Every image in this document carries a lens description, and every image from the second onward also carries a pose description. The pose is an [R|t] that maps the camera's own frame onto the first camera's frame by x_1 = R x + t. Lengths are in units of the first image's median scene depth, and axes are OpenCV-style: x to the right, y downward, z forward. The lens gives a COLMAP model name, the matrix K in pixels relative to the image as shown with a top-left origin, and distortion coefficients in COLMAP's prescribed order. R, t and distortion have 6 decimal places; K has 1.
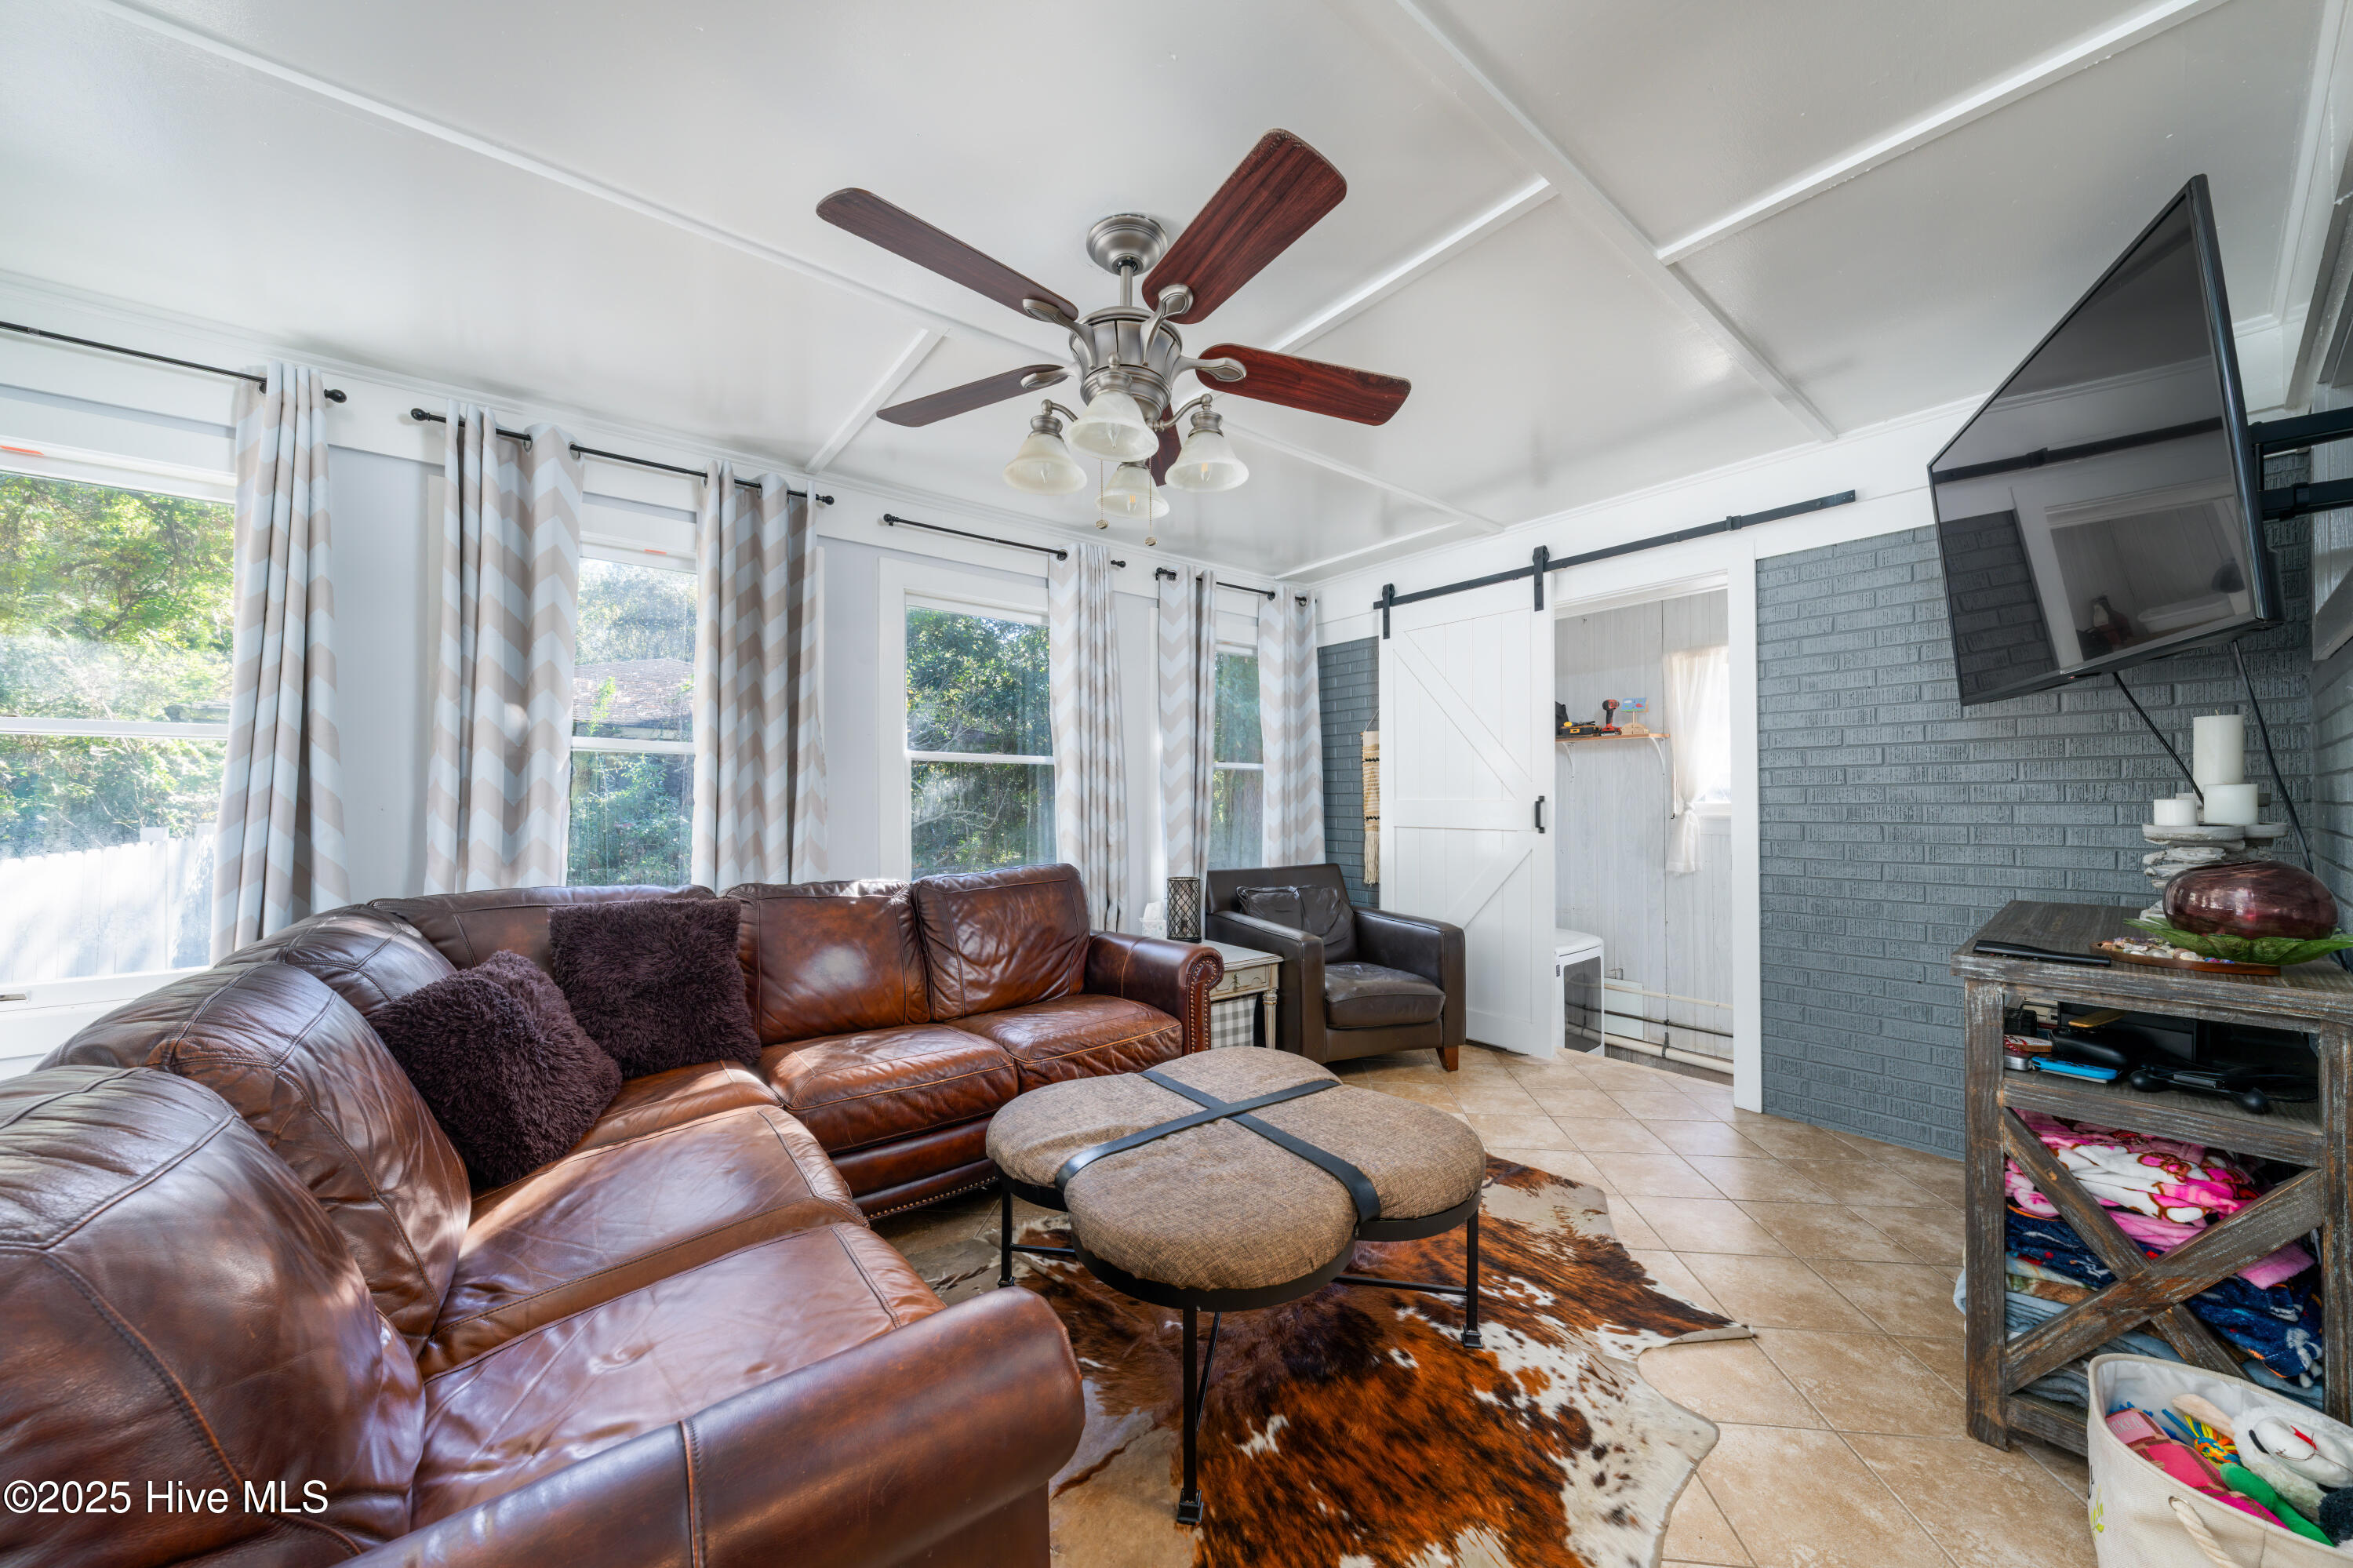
lens RADIAL K [[812.7, 0, 1177.6], [0, 812.7, 802.4], [0, 0, 1]] dist [0.001062, 0.000039]
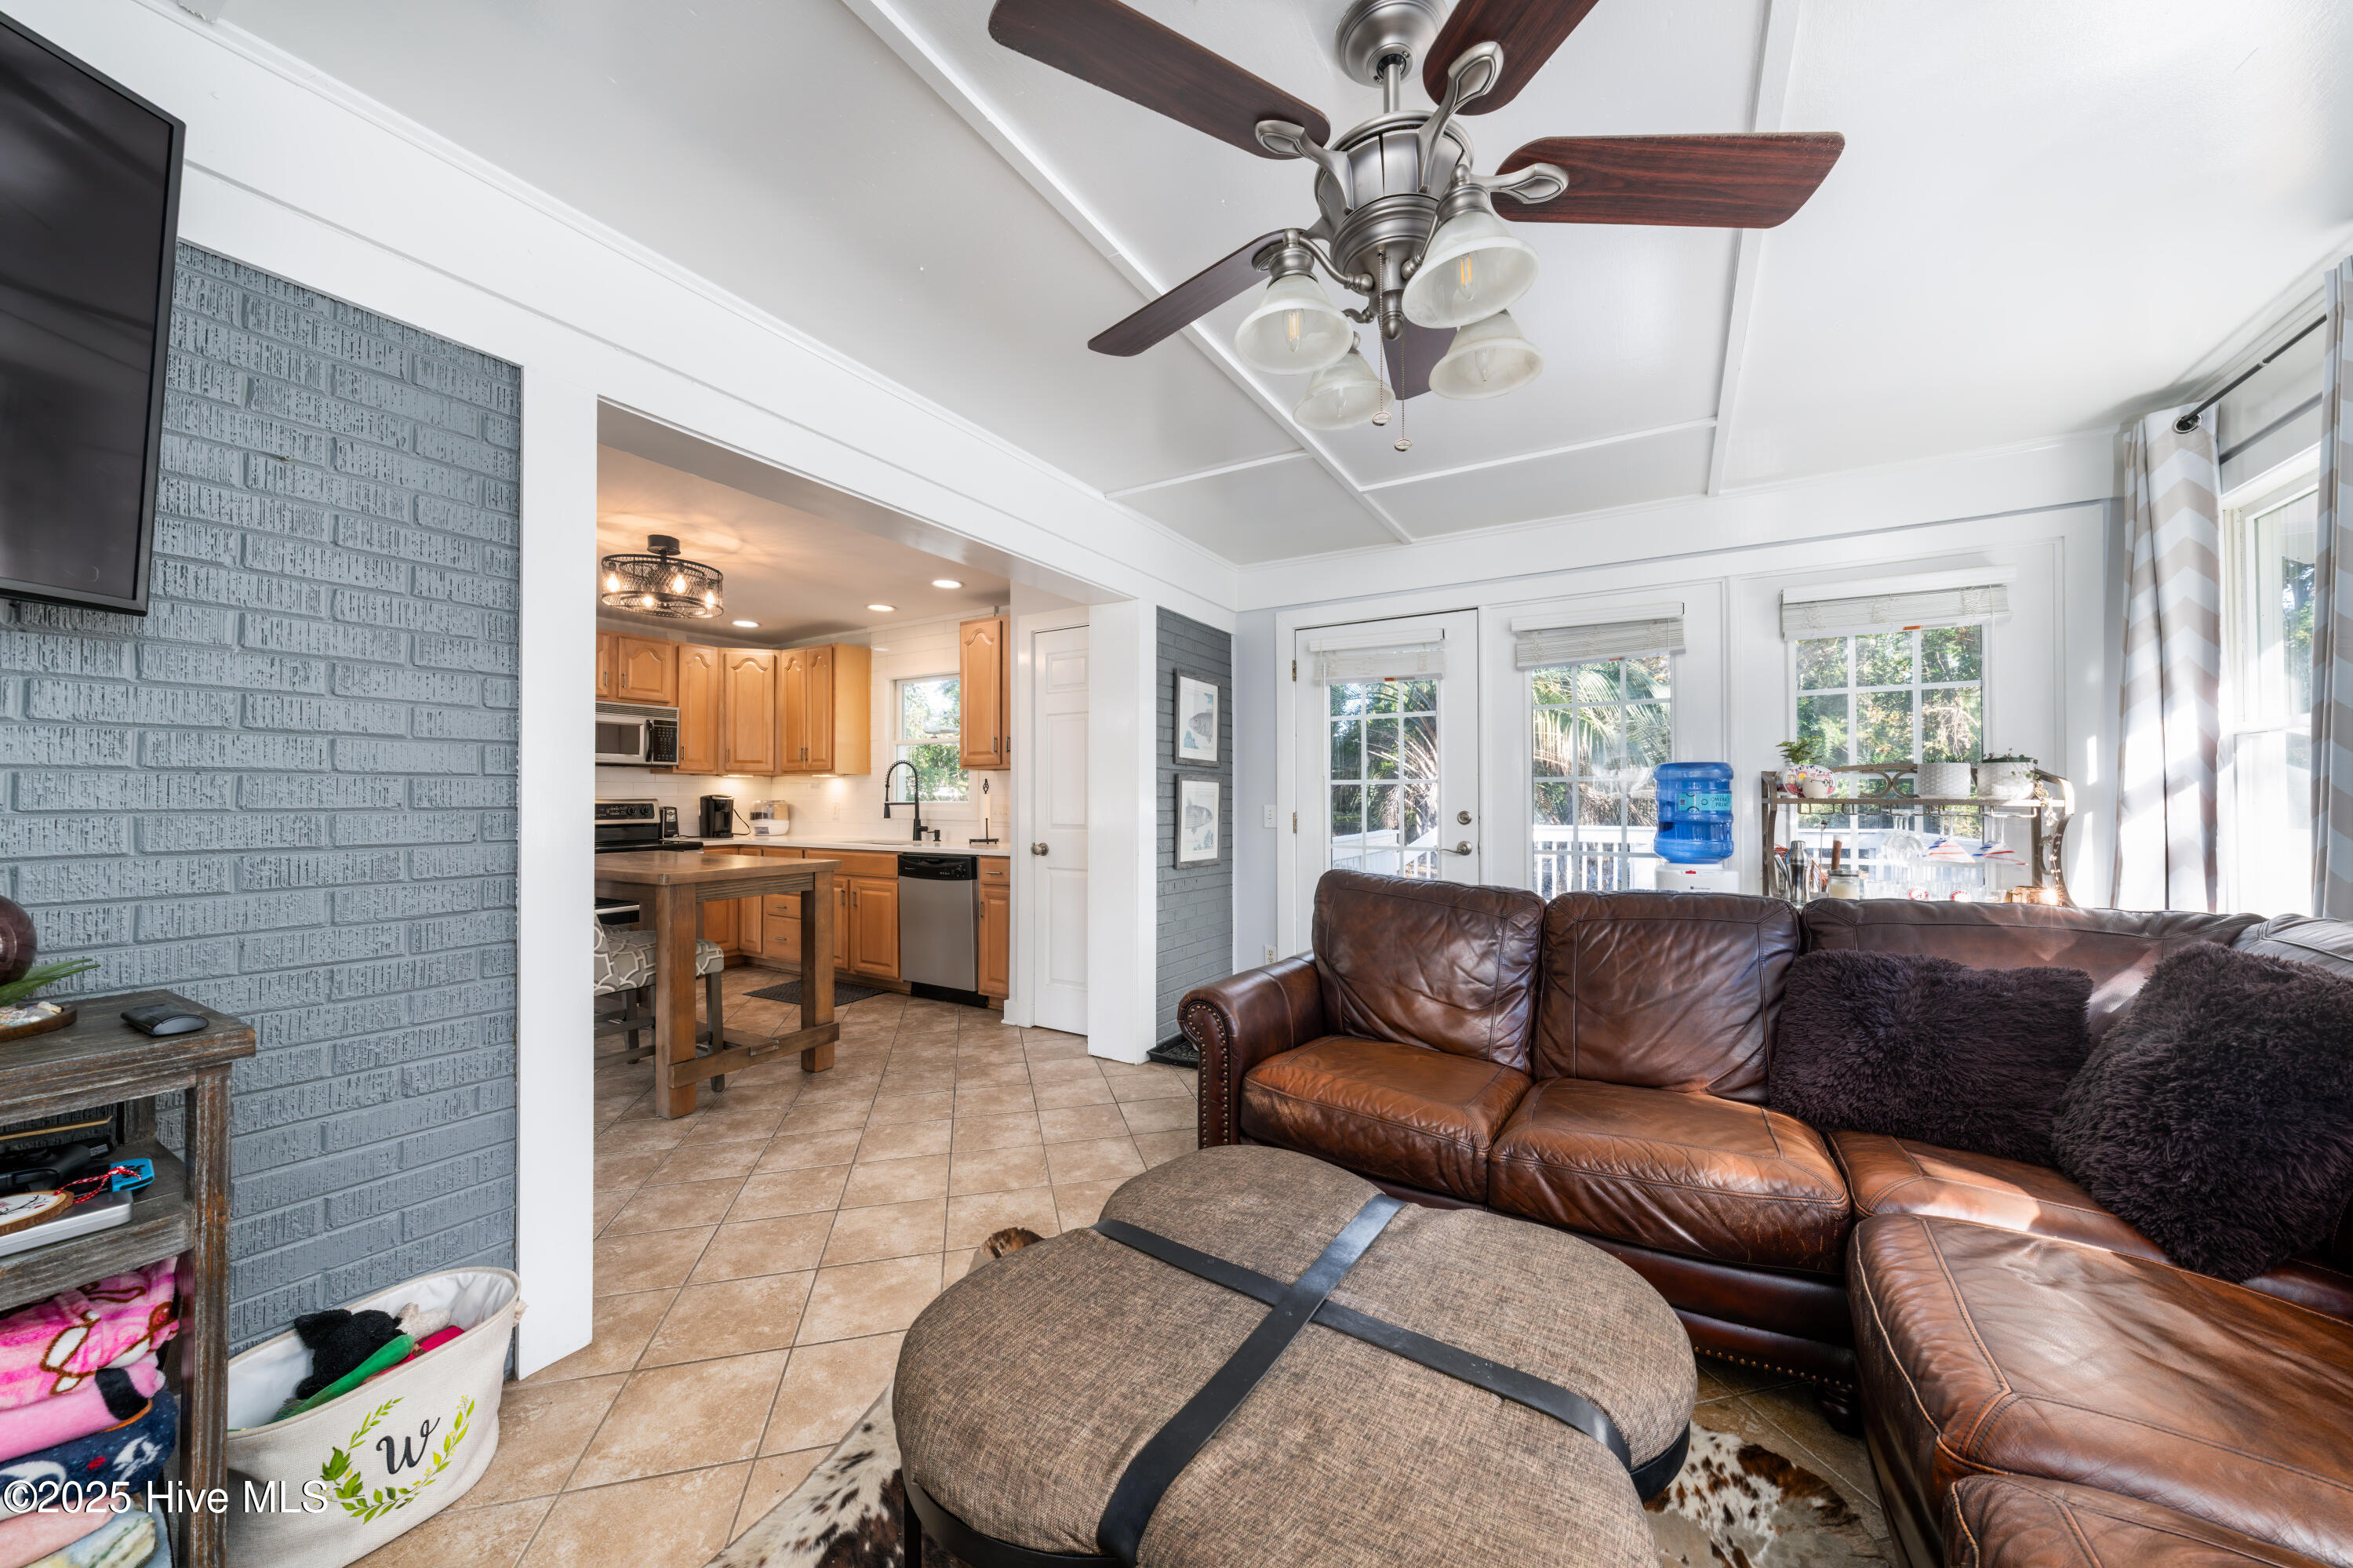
lens RADIAL K [[805.3, 0, 1172.3], [0, 805.3, 779.7], [0, 0, 1]] dist [0.001403, 0.000470]
pose [[-0.939333, 0.000644, -0.343006, 0.226715], [0.007830, 0.999778, -0.019566, -0.004713], [0.342918, -0.021064, -0.939129, 0.963772]]
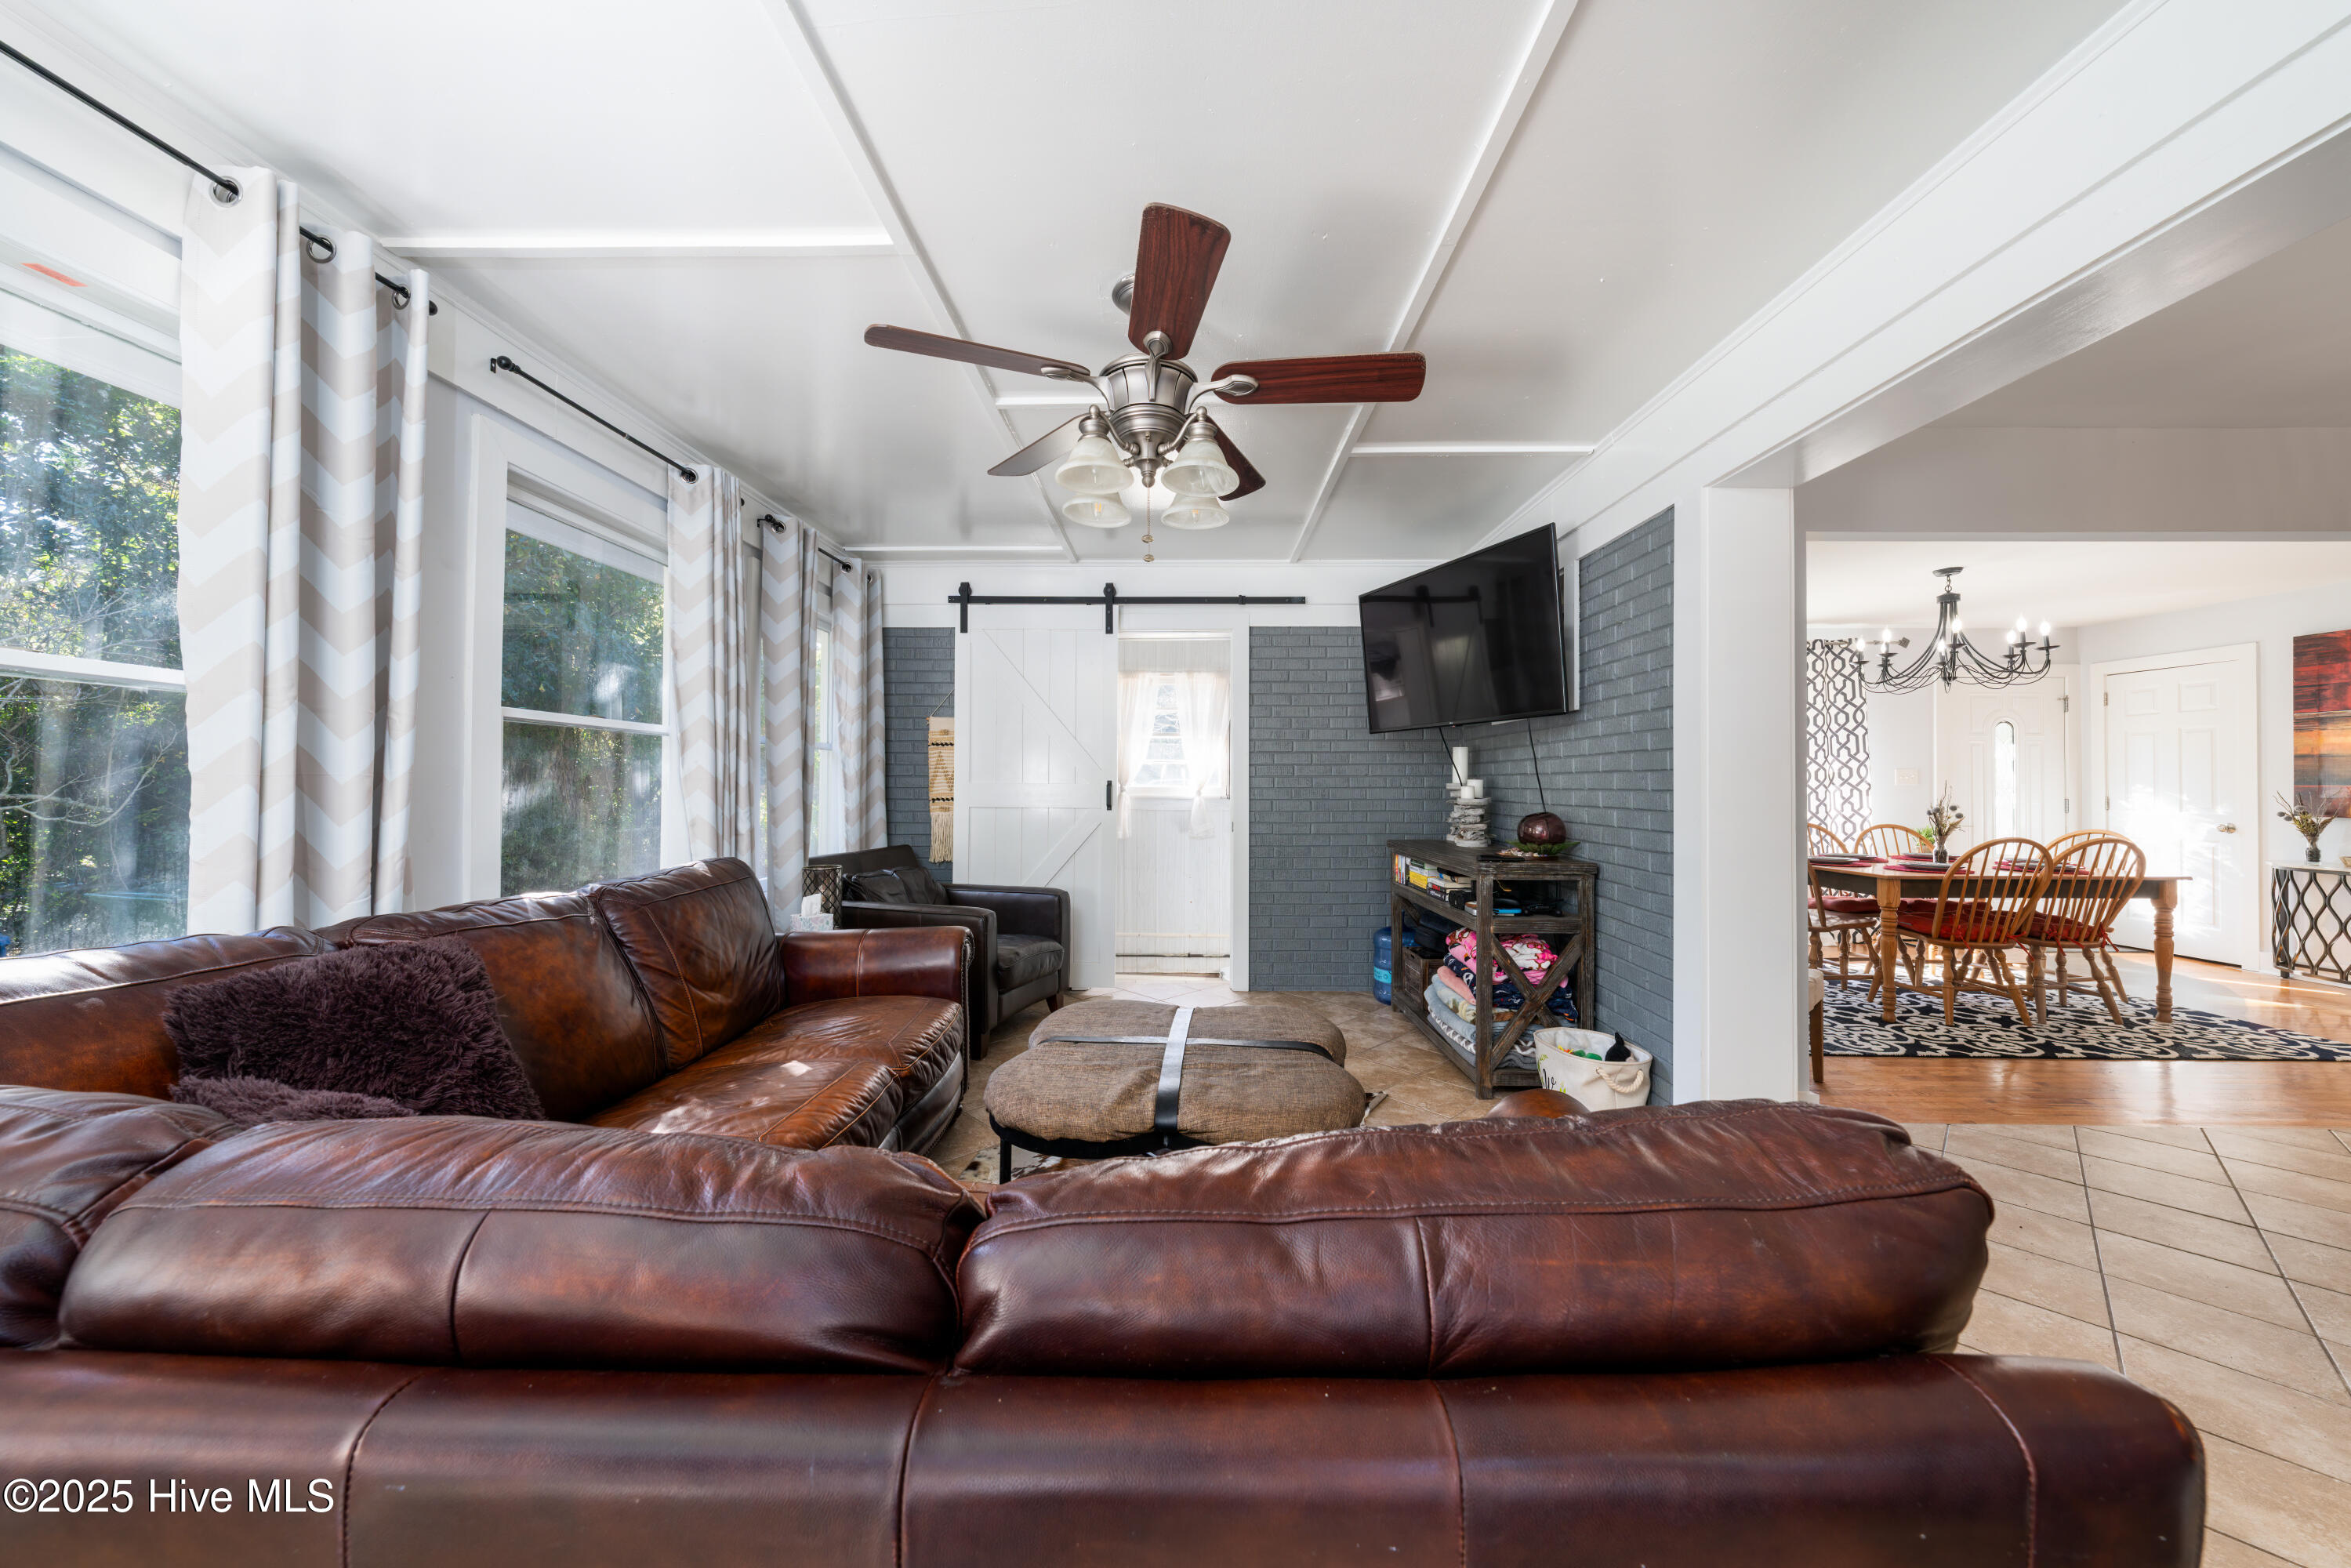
lens RADIAL K [[804.6, 0, 1171.3], [0, 804.6, 779.7], [0, 0, 1]] dist [0.001403, 0.000470]
pose [[0.641900, 0.009984, 0.766723, -0.559261], [-0.006096, 0.999950, -0.007916, 0.000004], [-0.766764, 0.000407, 0.641929, 0.156016]]
